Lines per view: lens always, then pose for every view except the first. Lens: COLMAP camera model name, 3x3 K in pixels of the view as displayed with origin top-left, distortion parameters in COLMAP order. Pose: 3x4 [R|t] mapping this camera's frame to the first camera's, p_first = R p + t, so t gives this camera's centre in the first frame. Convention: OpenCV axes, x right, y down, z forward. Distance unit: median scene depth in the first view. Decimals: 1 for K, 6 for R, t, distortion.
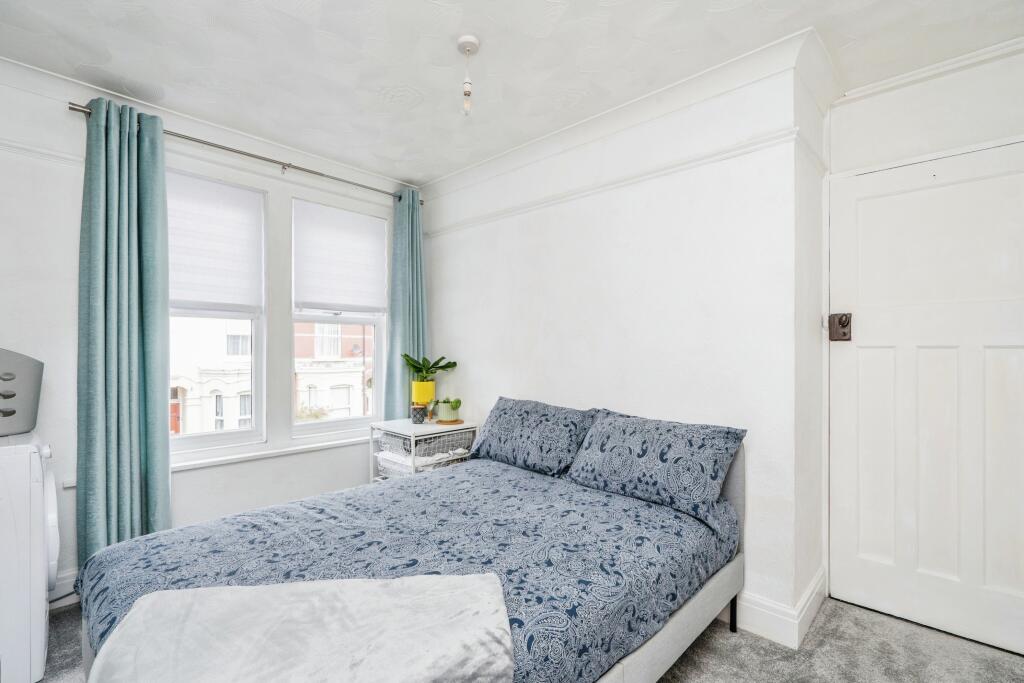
lens RADIAL K [[469.2, 0, 512.1], [0, 469.2, 348.0], [0, 0, 1]] dist [-0.005414, 0.001207]
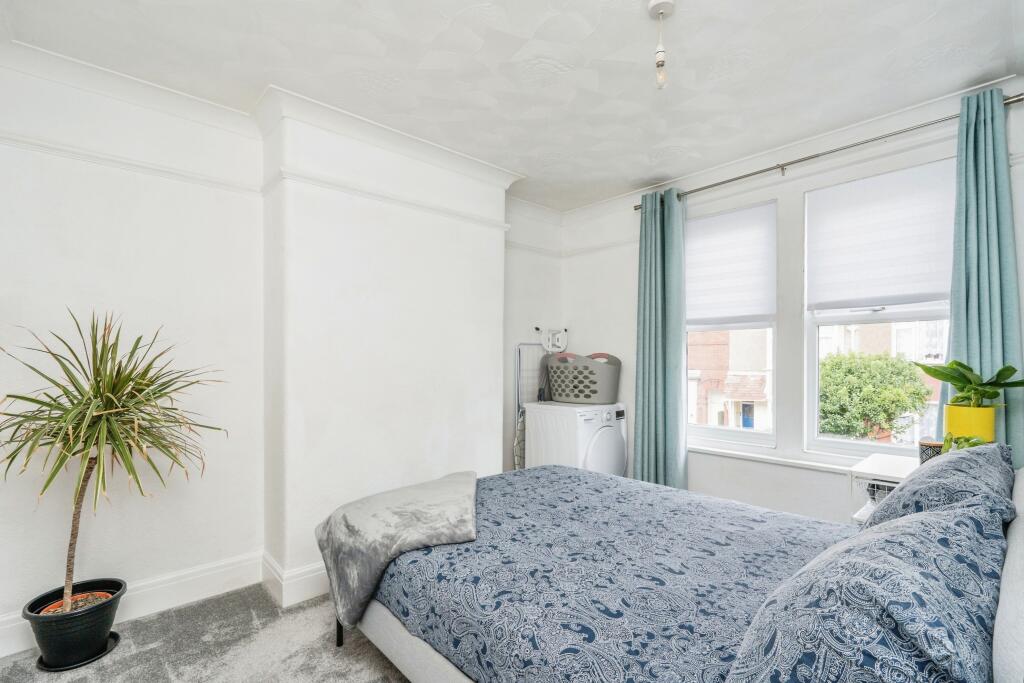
lens RADIAL K [[469.2, 0, 514.0], [0, 469.2, 359.6], [0, 0, 1]] dist [-0.005414, 0.001207]
pose [[-0.076300, -0.001940, -0.997083, 0.899882], [0.010779, 0.999938, -0.002770, 0.011045], [0.997027, -0.010959, -0.076275, 0.888030]]
